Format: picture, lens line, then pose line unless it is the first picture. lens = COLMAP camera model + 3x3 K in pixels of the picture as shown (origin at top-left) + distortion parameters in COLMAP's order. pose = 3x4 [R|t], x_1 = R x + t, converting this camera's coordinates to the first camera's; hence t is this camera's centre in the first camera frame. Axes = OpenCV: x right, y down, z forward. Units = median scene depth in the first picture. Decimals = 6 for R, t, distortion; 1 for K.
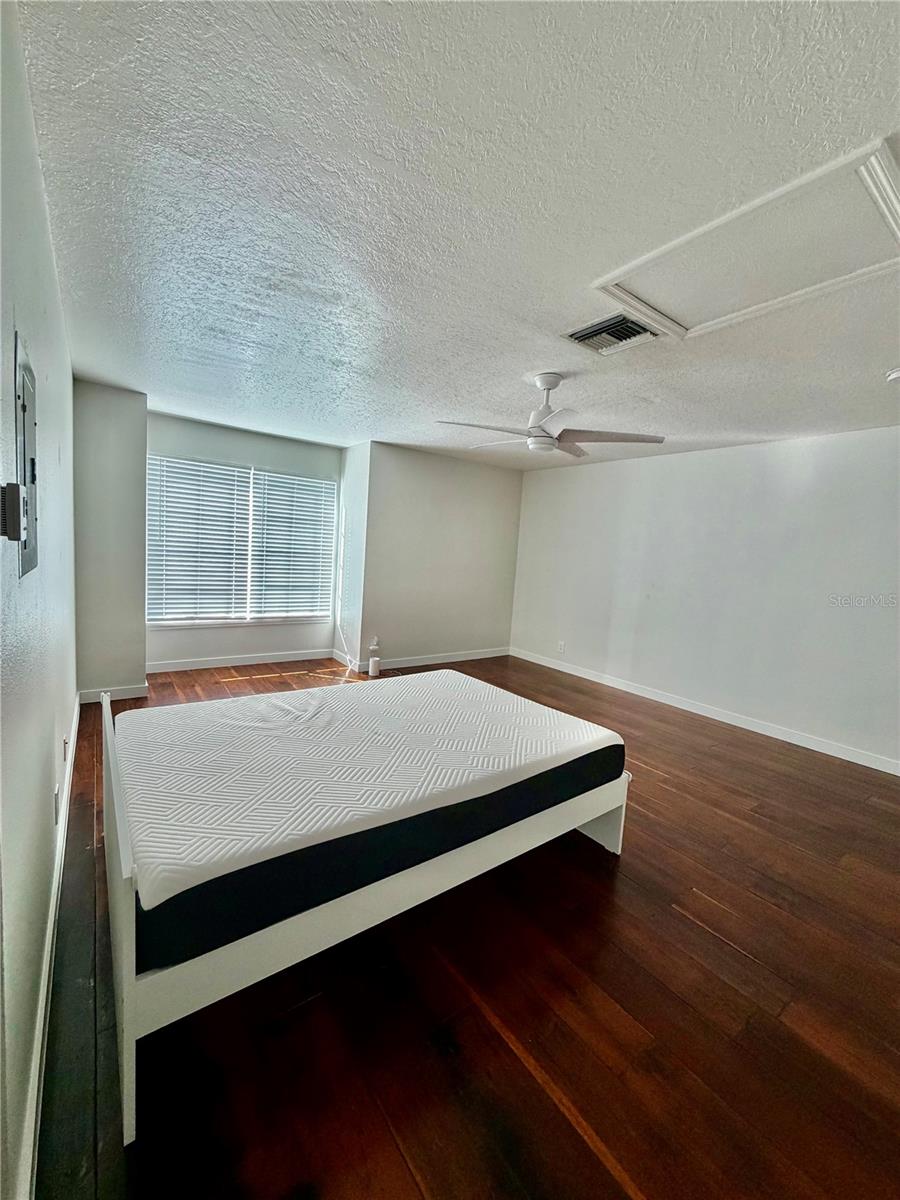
lens RADIAL K [[482.7, 0, 450.0], [0, 482.7, 600.0], [0, 0, 1]] dist [0.000010, -0.000017]
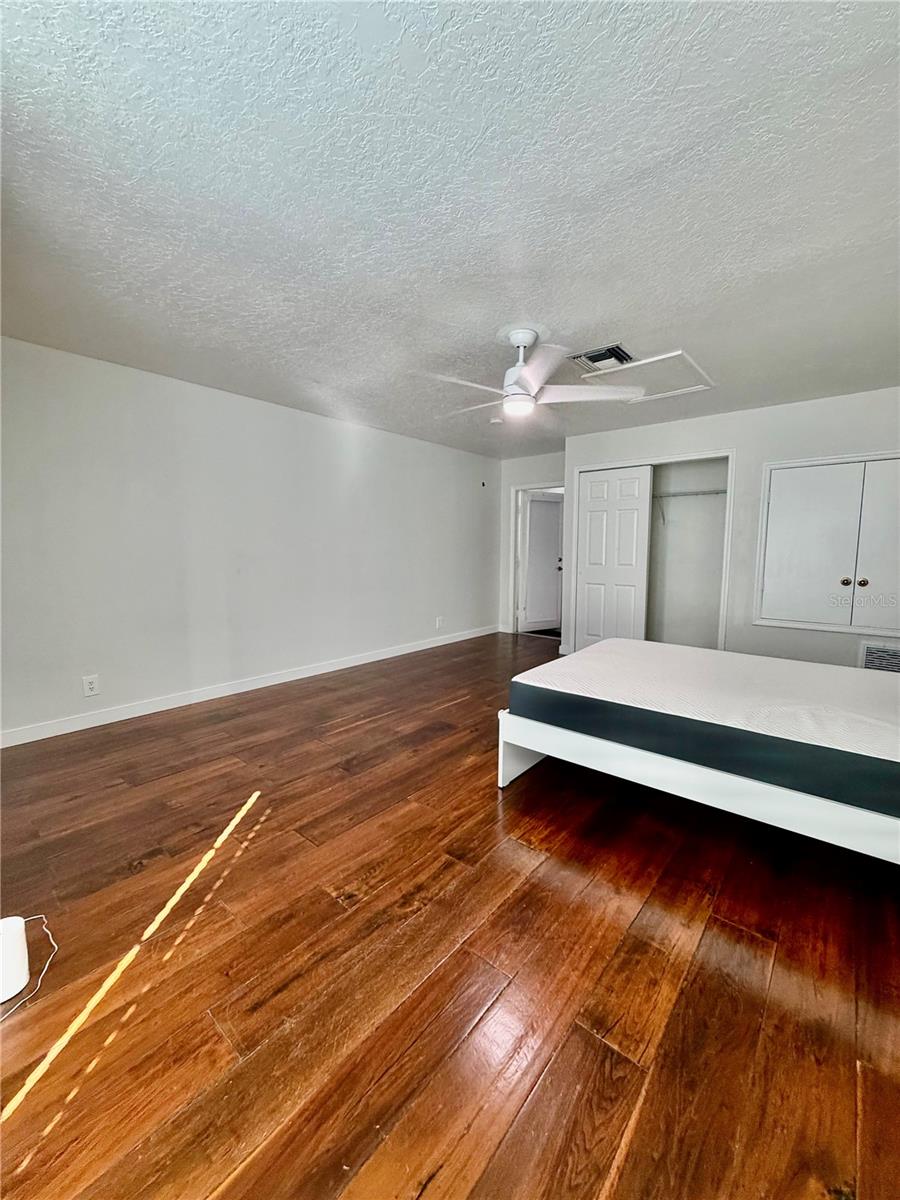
lens RADIAL K [[482.7, 0, 450.0], [0, 482.7, 600.0], [0, 0, 1]] dist [0.000010, -0.000017]
pose [[-0.223430, -0.170149, 0.959754, -0.548397], [0.095500, 0.976087, 0.195277, -0.097654], [-0.970030, 0.135287, -0.201838, 1.019758]]
